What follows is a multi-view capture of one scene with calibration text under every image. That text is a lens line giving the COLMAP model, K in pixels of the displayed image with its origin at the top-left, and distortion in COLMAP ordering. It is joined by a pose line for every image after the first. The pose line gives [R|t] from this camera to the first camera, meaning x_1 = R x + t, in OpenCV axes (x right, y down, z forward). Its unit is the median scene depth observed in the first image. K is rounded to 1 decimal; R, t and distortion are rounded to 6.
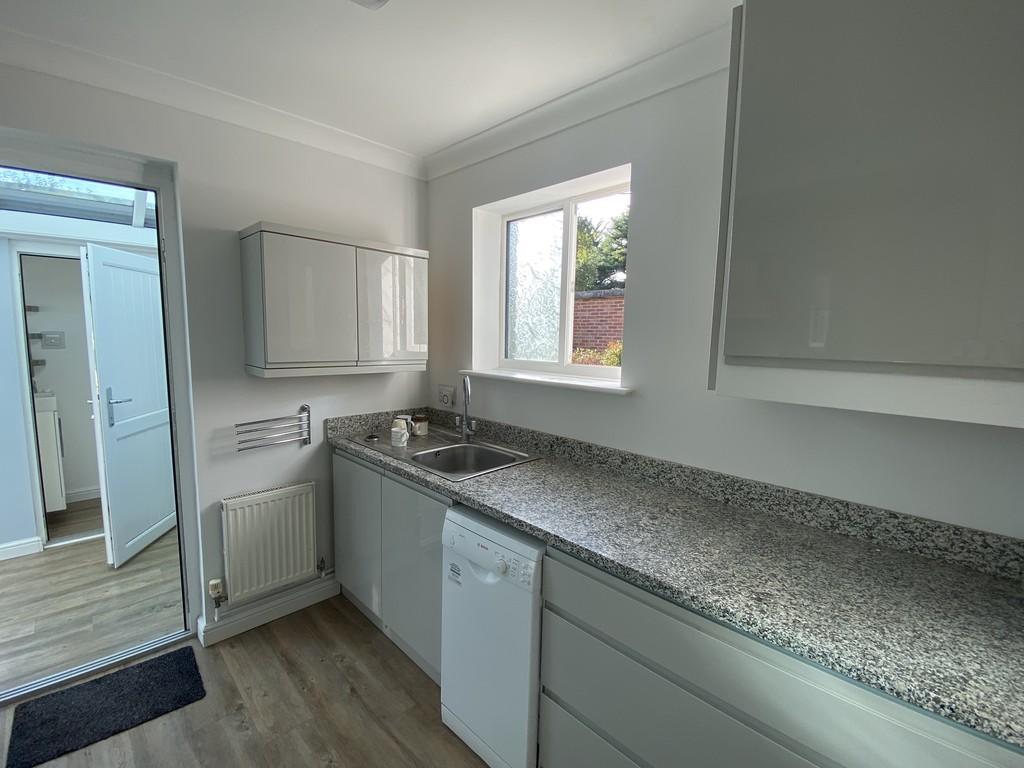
lens RADIAL K [[450.7, 0, 514.8], [0, 450.7, 385.8], [0, 0, 1]] dist [0.022749, -0.002833]
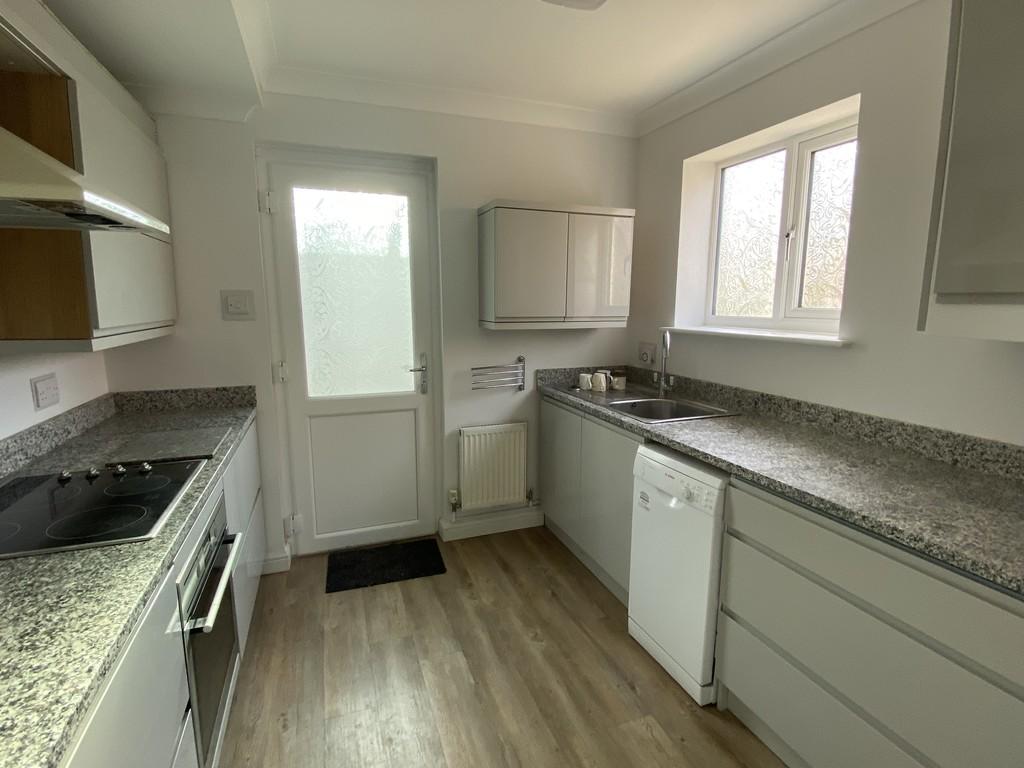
lens RADIAL K [[487.8, 0, 503.5], [0, 487.8, 385.1], [0, 0, 1]] dist [-0.001644, -0.008715]
pose [[0.901847, 0.052265, -0.428883, 0.047735], [-0.026579, 0.997488, 0.065666, 0.048473], [0.431238, -0.047821, 0.900970, -0.195014]]
